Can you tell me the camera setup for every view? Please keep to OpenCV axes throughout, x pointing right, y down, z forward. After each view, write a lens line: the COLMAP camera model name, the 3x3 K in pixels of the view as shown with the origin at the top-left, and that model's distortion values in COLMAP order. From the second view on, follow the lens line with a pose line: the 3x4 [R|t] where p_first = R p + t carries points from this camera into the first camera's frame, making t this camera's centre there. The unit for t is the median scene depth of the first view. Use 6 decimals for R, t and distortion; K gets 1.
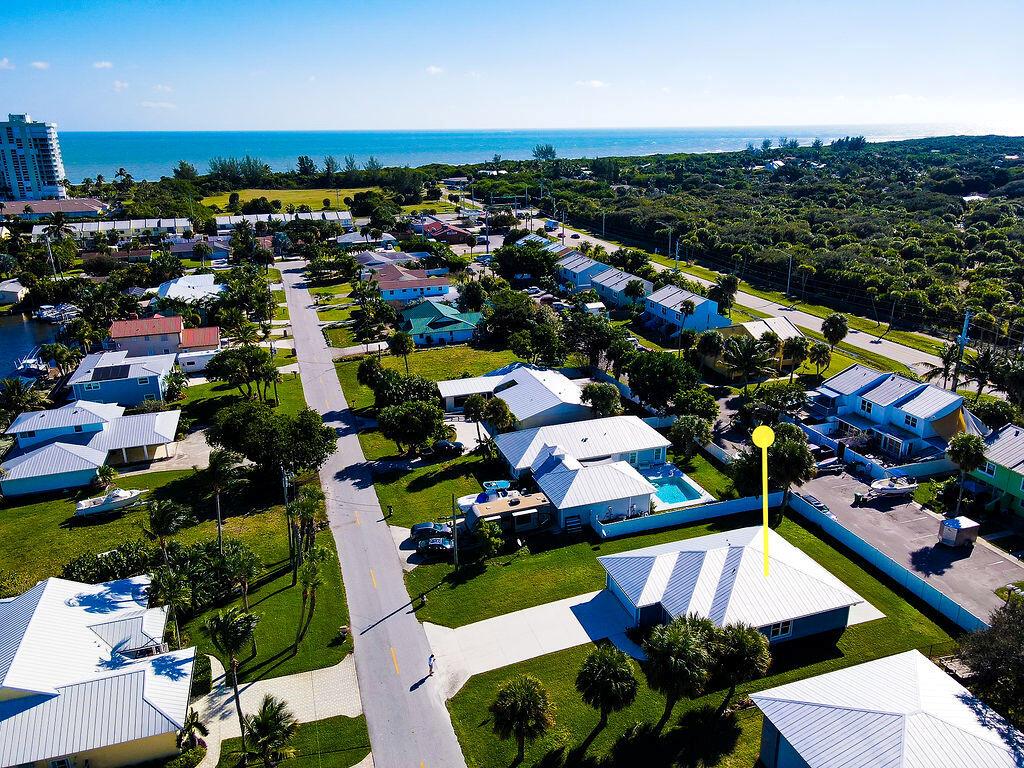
lens RADIAL K [[755.8, 0, 515.6], [0, 755.8, 384.8], [0, 0, 1]] dist [0.013757, 0.009379]
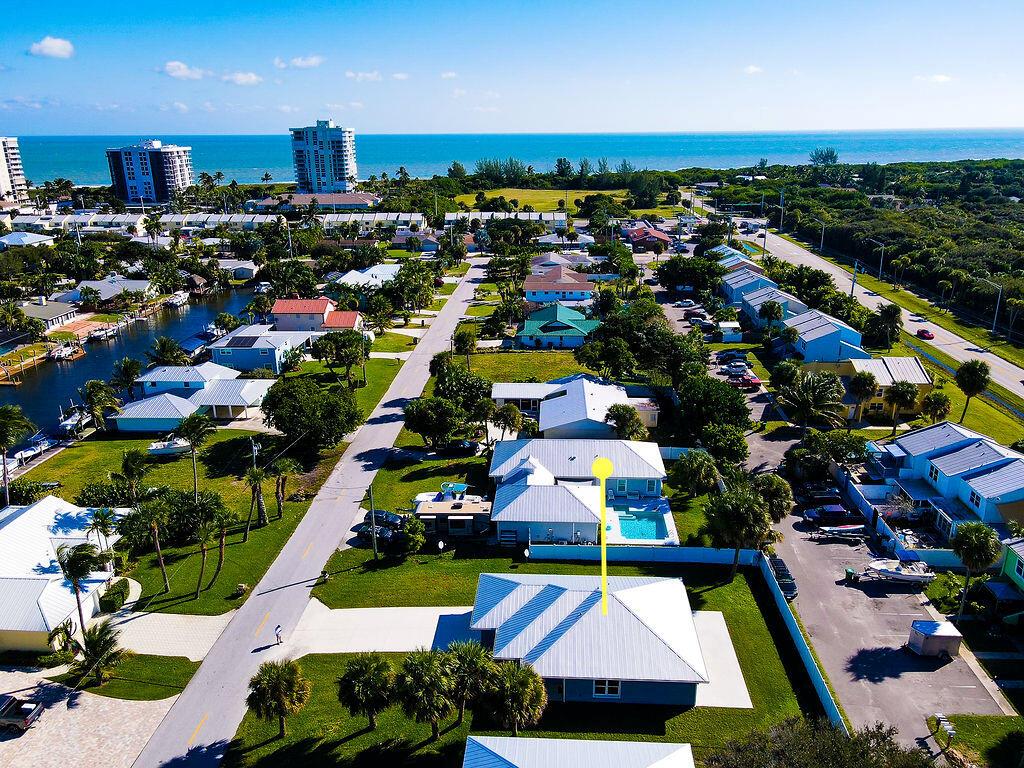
lens RADIAL K [[755.8, 0, 515.6], [0, 755.8, 384.8], [0, 0, 1]] dist [0.013757, 0.009379]
pose [[0.927498, 0.121568, -0.353510, 0.296065], [-0.122249, 0.992288, 0.020493, -0.026632], [0.353275, 0.024209, 0.935206, 0.052138]]
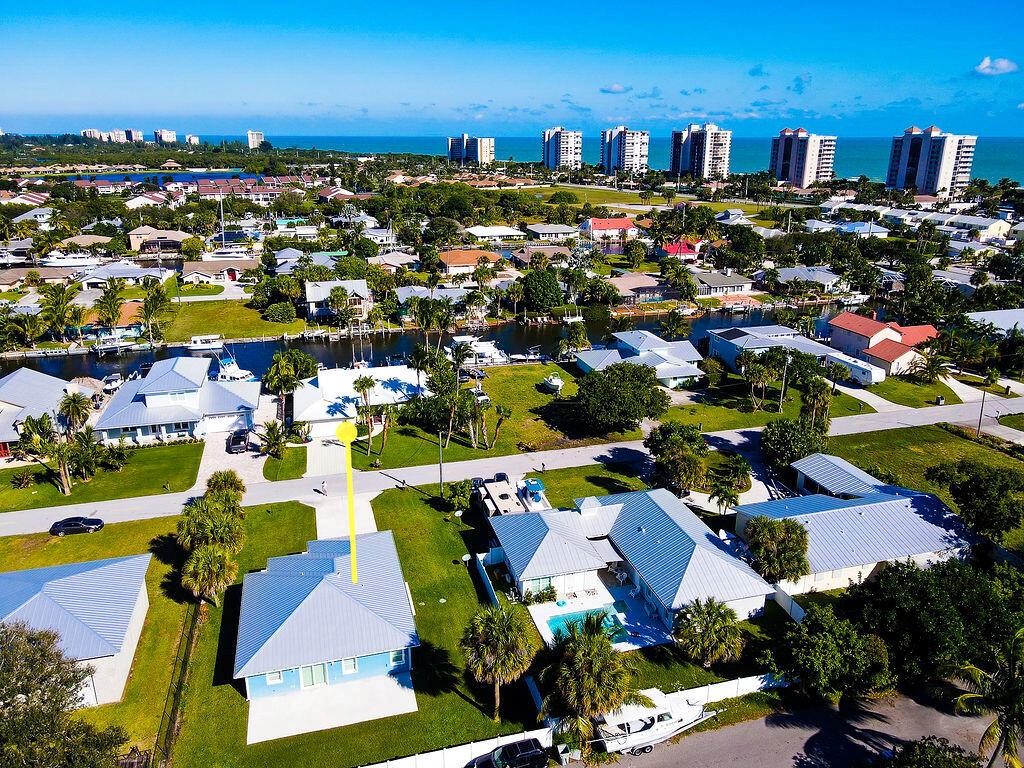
lens RADIAL K [[753.2, 0, 515.5], [0, 753.2, 383.3], [0, 0, 1]] dist [0.005294, 0.034394]
pose [[-0.049893, 0.324650, -0.944518, 0.652444], [-0.328739, 0.887661, 0.322472, -0.224668], [0.943102, 0.326589, 0.062437, 0.649322]]
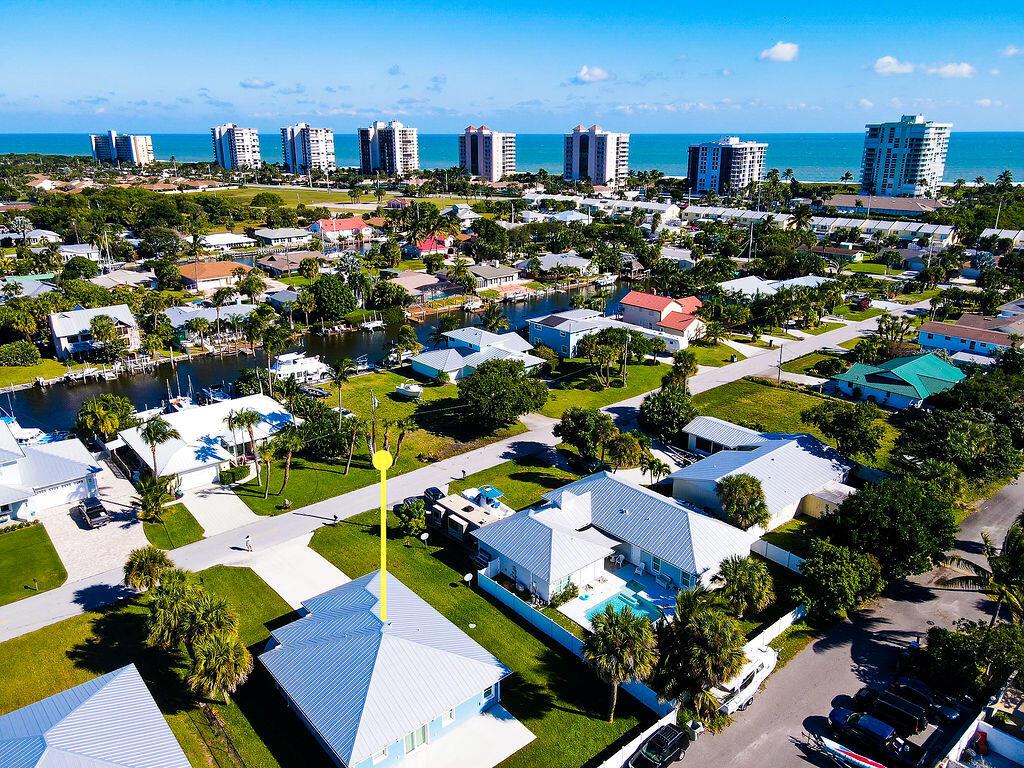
lens RADIAL K [[753.2, 0, 515.5], [0, 753.2, 383.3], [0, 0, 1]] dist [0.005294, 0.034394]
pose [[0.372681, 0.305028, -0.876394, 0.603009], [-0.305185, 0.932184, 0.194668, -0.150769], [0.876340, 0.194913, 0.440497, 0.422862]]
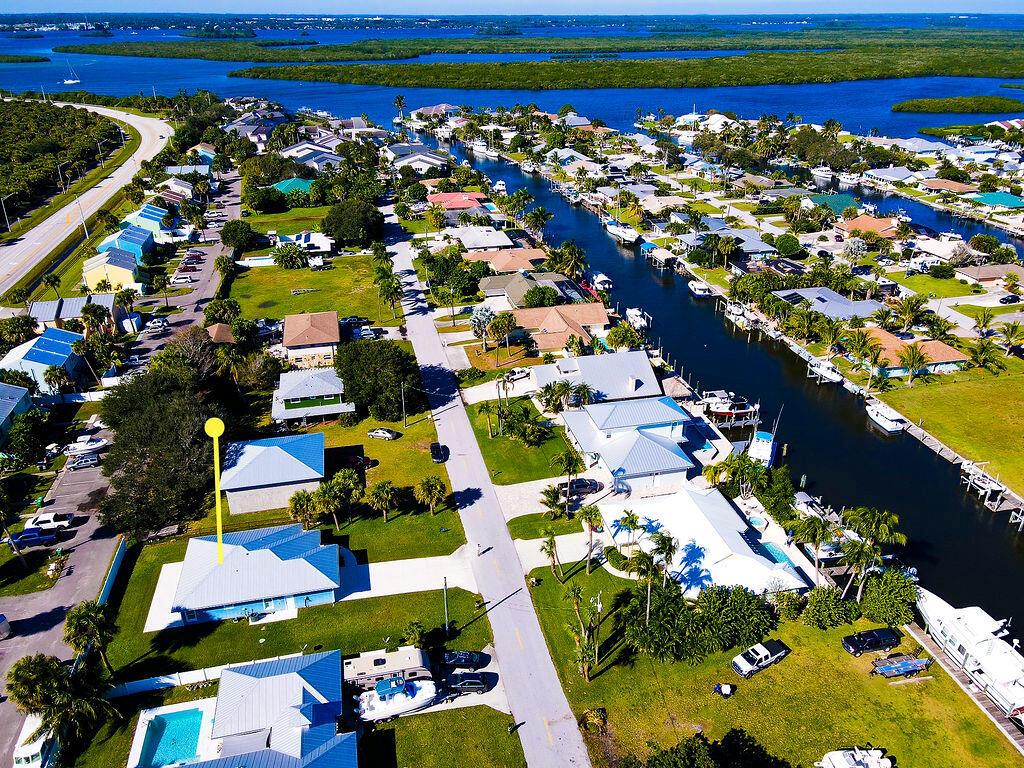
lens RADIAL K [[753.2, 0, 515.5], [0, 753.2, 383.3], [0, 0, 1]] dist [0.005294, 0.034394]
pose [[-0.995420, -0.033527, 0.089530, -0.179441], [0.040204, 0.702846, 0.710205, -0.551679], [-0.086736, 0.710551, -0.698279, 1.008409]]
